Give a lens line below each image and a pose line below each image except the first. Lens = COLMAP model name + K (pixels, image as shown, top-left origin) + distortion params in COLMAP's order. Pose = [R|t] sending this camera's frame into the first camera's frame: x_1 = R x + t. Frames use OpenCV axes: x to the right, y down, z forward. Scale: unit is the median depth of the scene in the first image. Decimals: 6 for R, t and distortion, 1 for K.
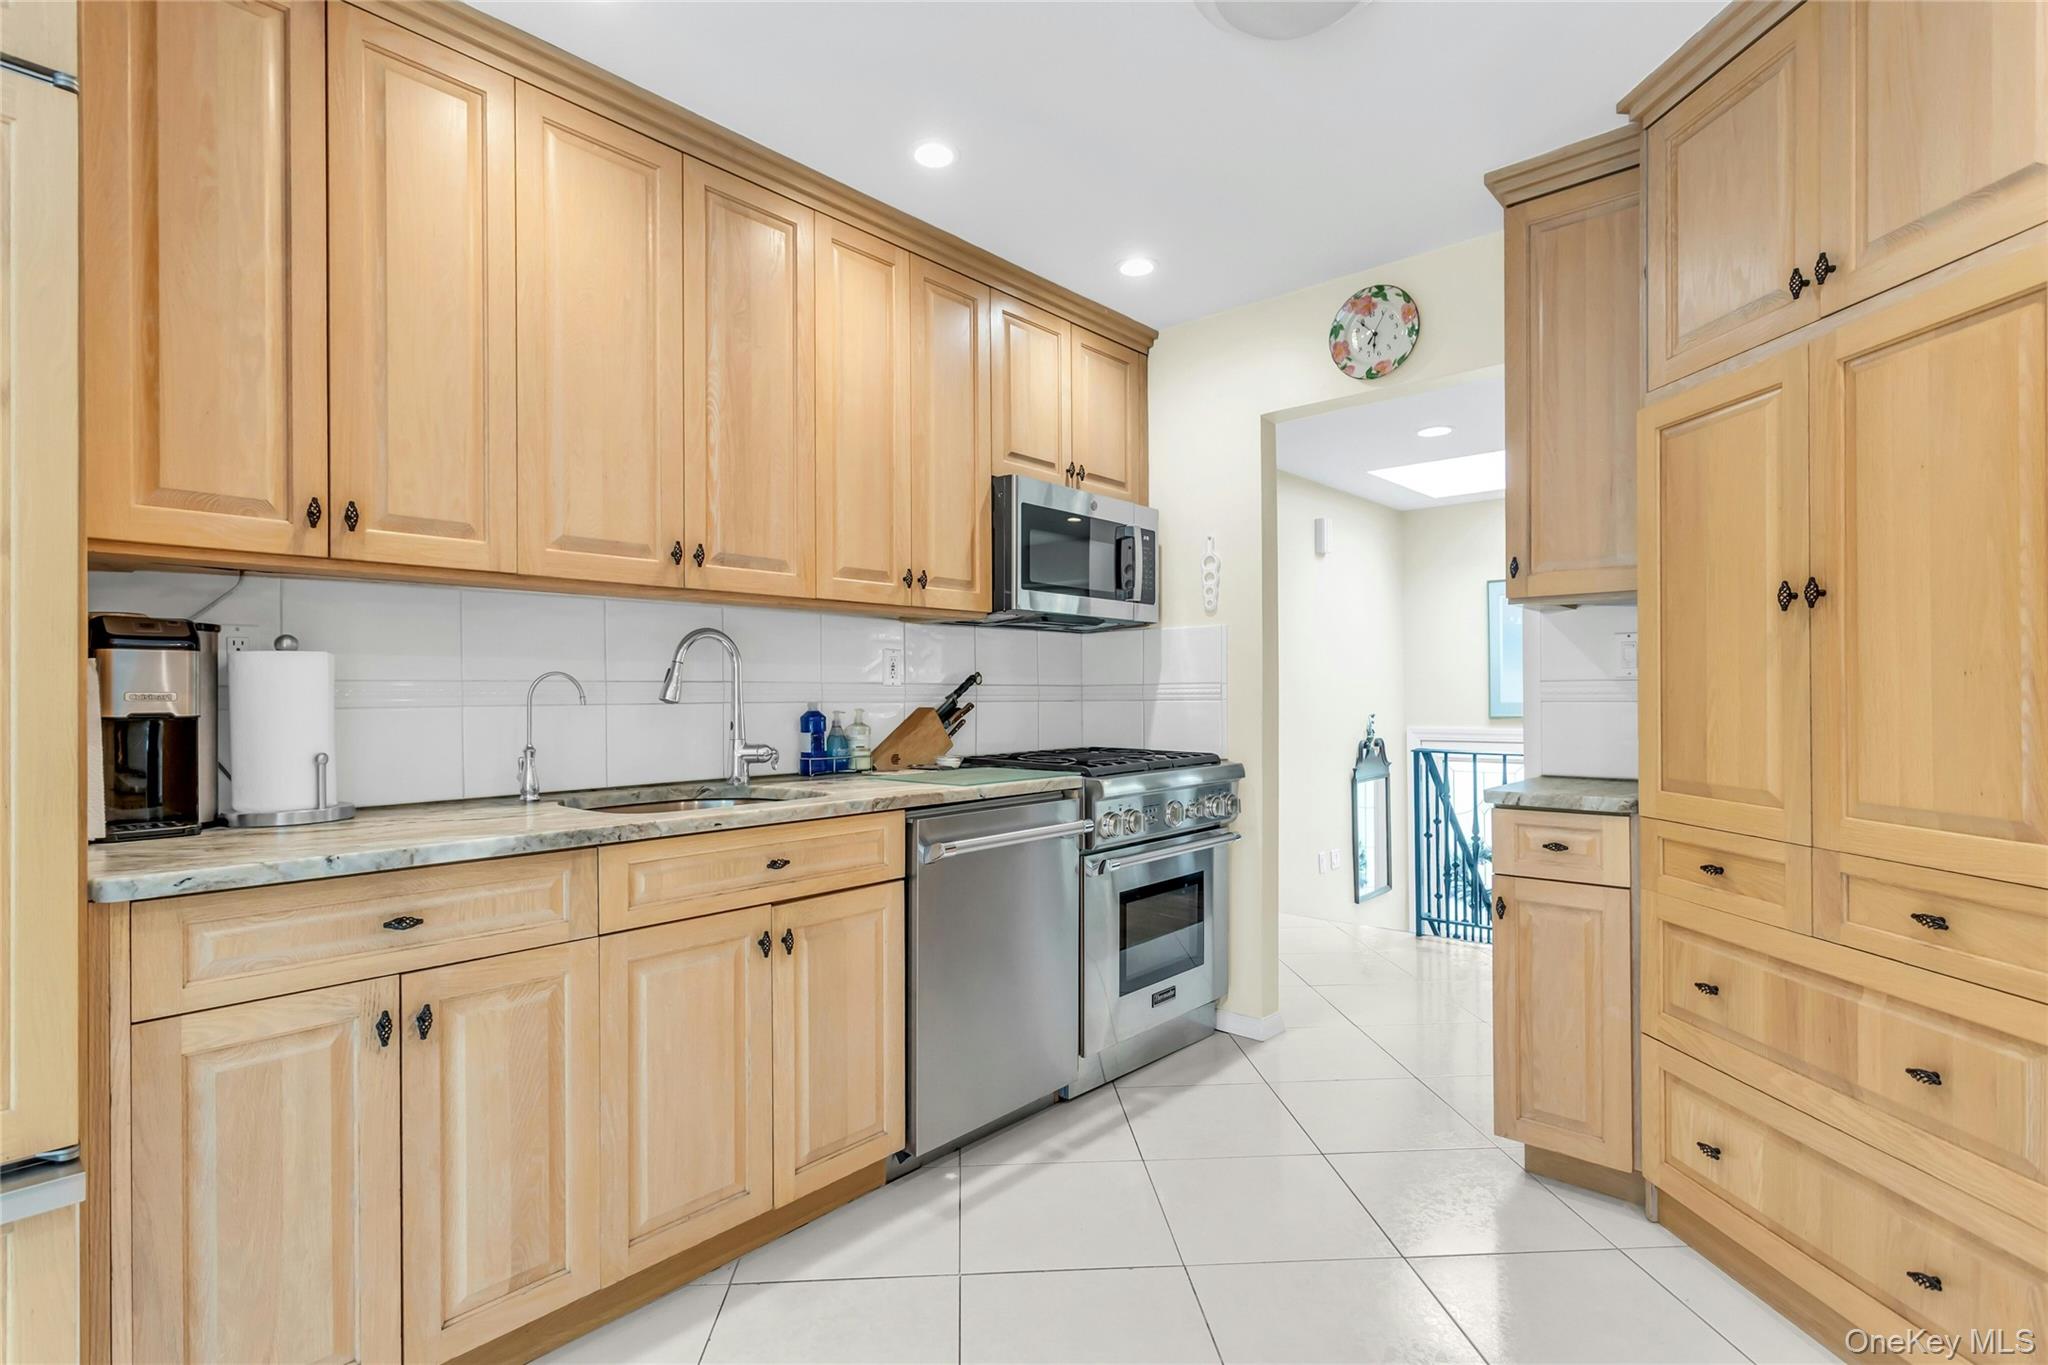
lens RADIAL K [[993.7, 0, 1016.1], [0, 993.7, 689.1], [0, 0, 1]] dist [0.001206, 0.001225]
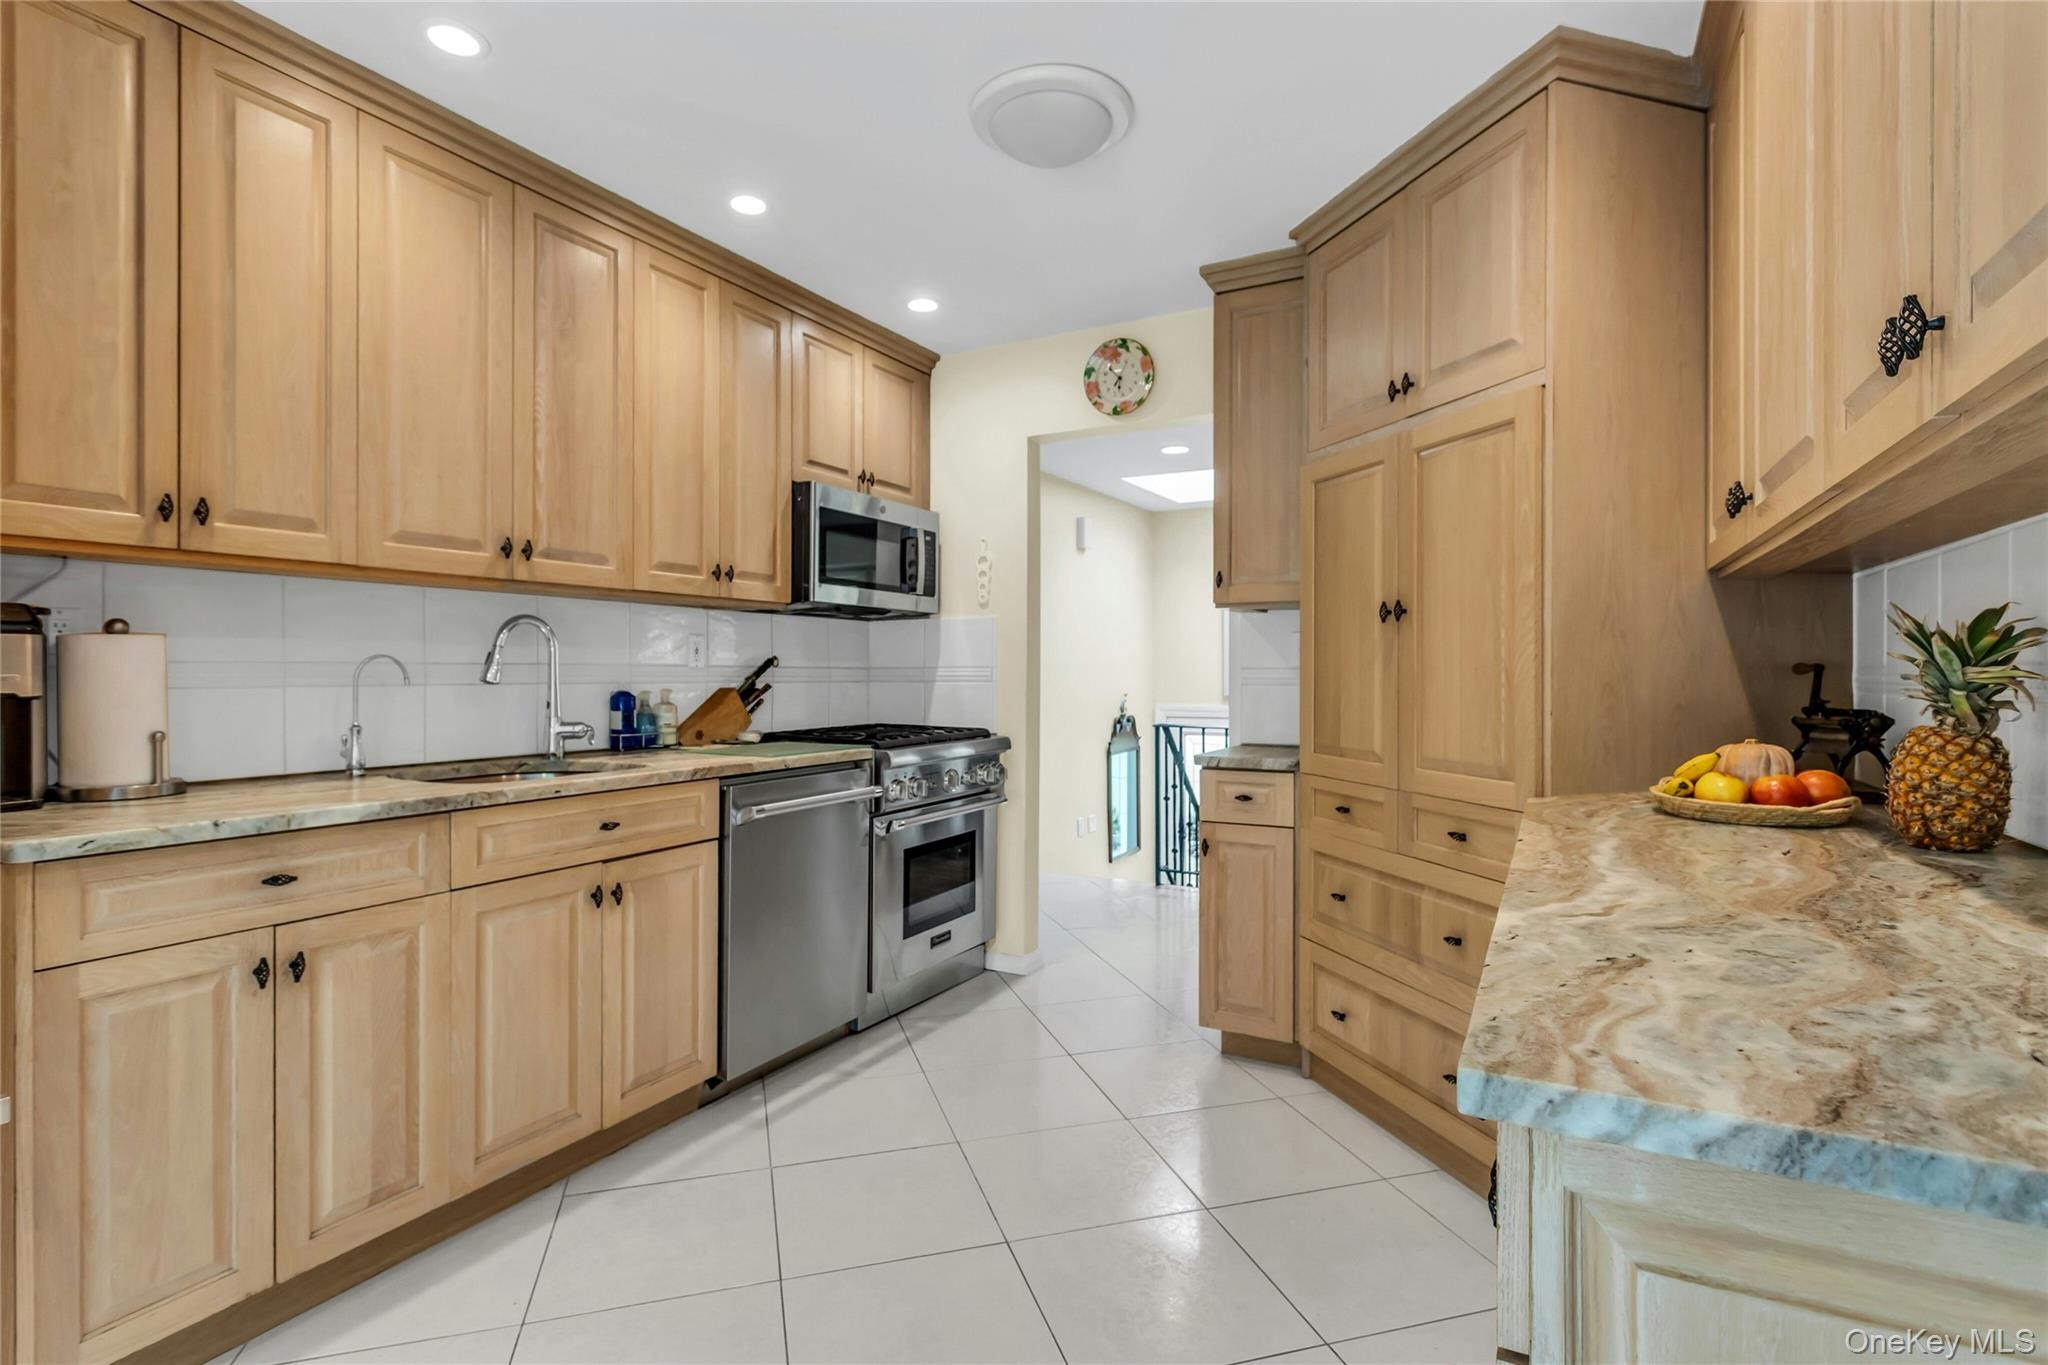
lens RADIAL K [[993.7, 0, 1013.8], [0, 993.7, 666.4], [0, 0, 1]] dist [0.001206, 0.001225]
pose [[0.975121, 0.007905, 0.221530, -0.039113], [-0.007837, 0.999969, -0.001187, -0.009235], [-0.221533, -0.000579, 0.975153, -0.206903]]
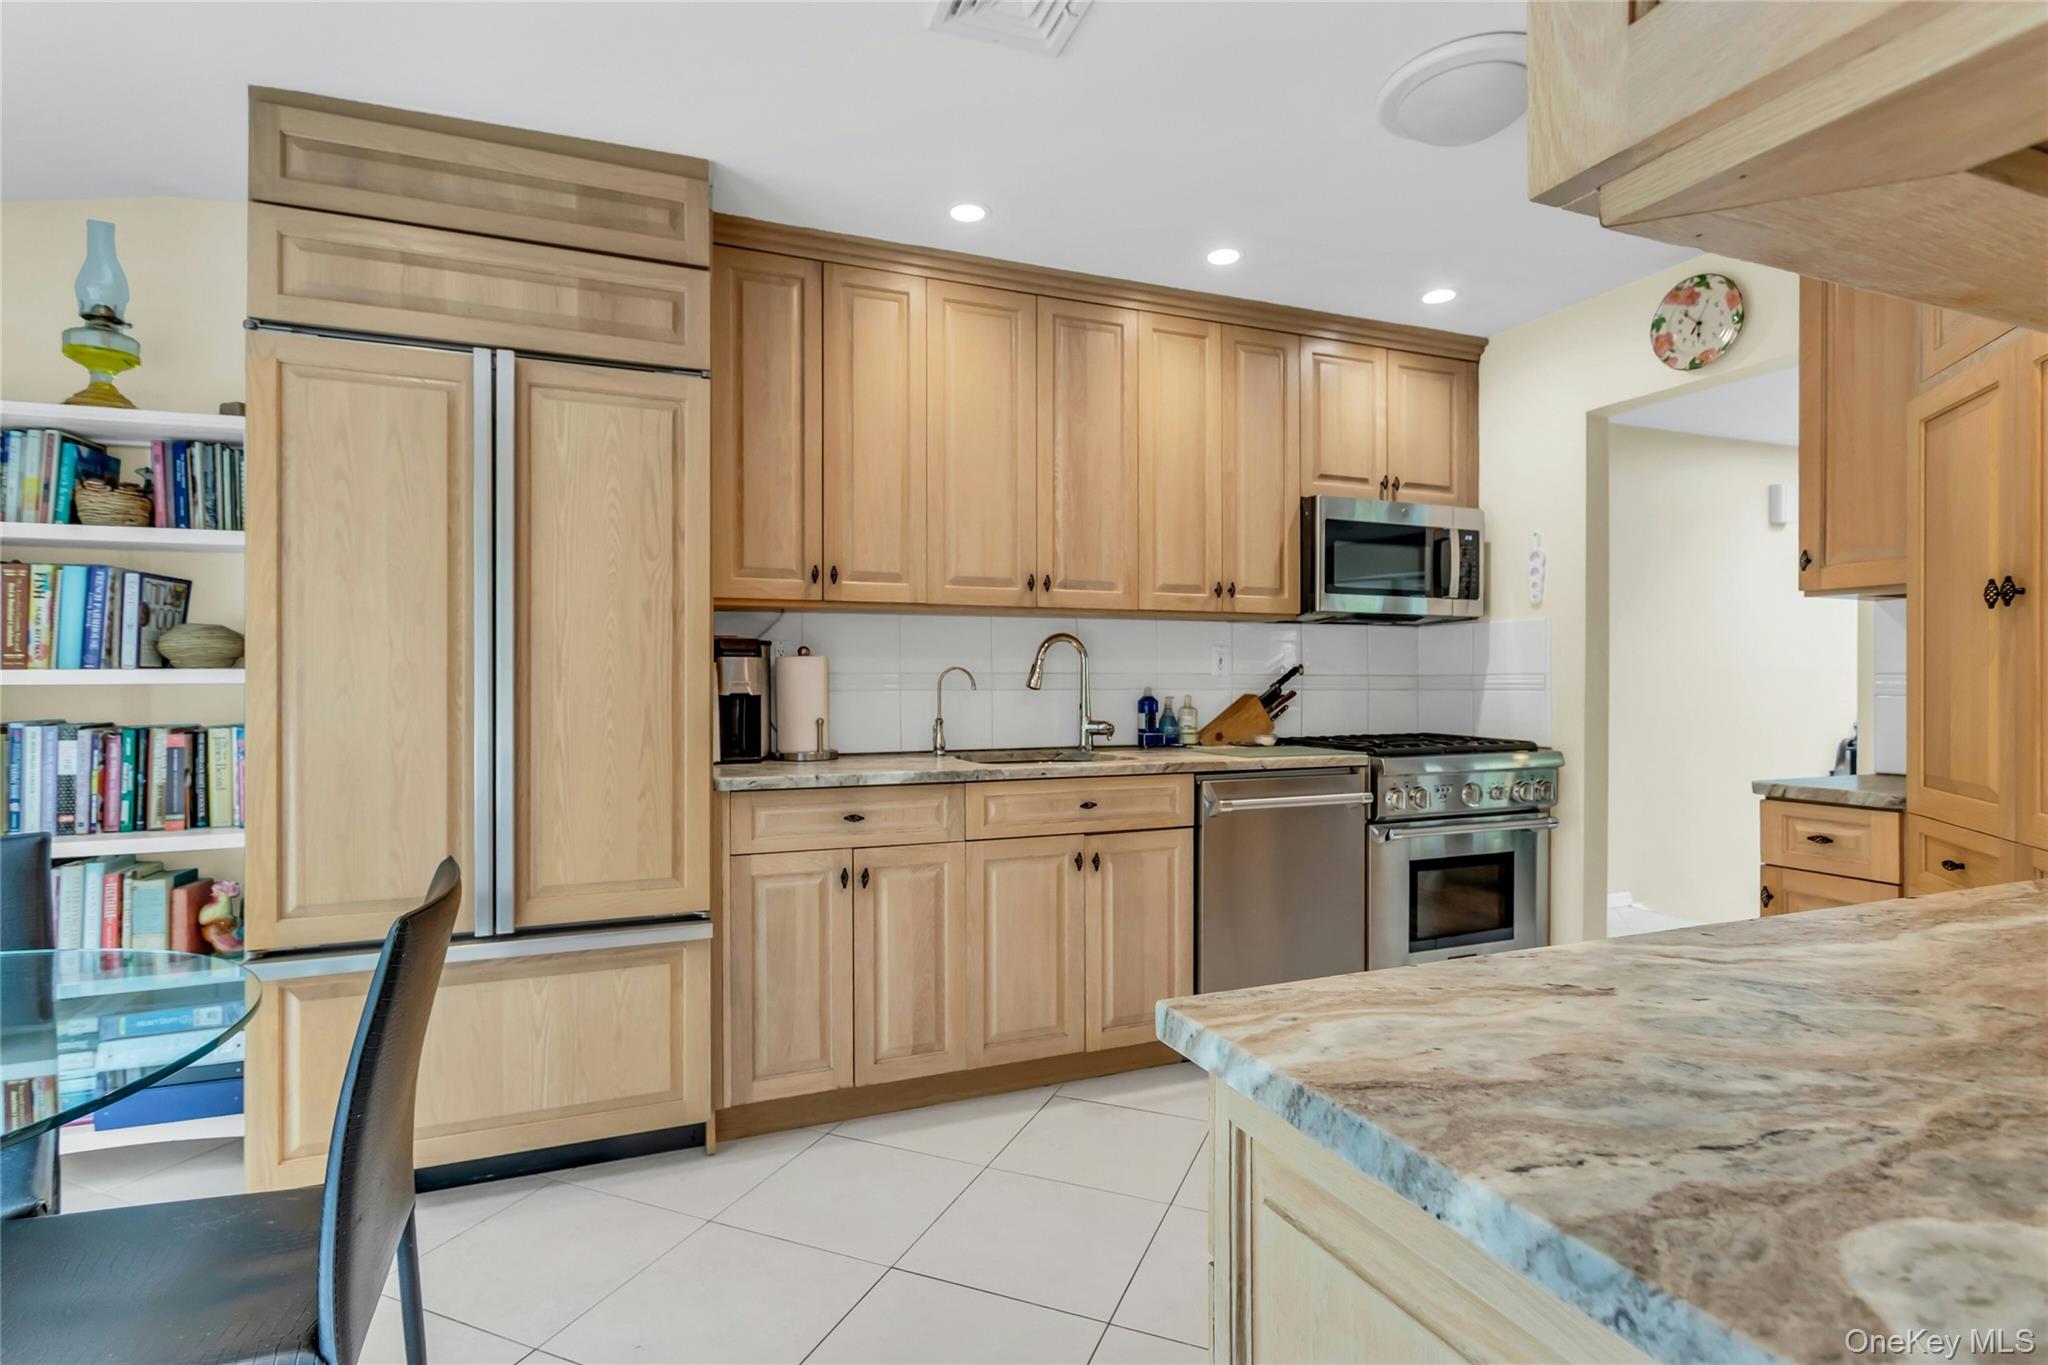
lens RADIAL K [[993.7, 0, 1002.6], [0, 993.7, 678.1], [0, 0, 1]] dist [0.001206, 0.001225]
pose [[0.894766, 0.003710, -0.446521, 0.264471], [-0.001919, 0.999988, 0.004463, -0.008548], [0.446532, -0.003137, 0.894762, -0.291447]]
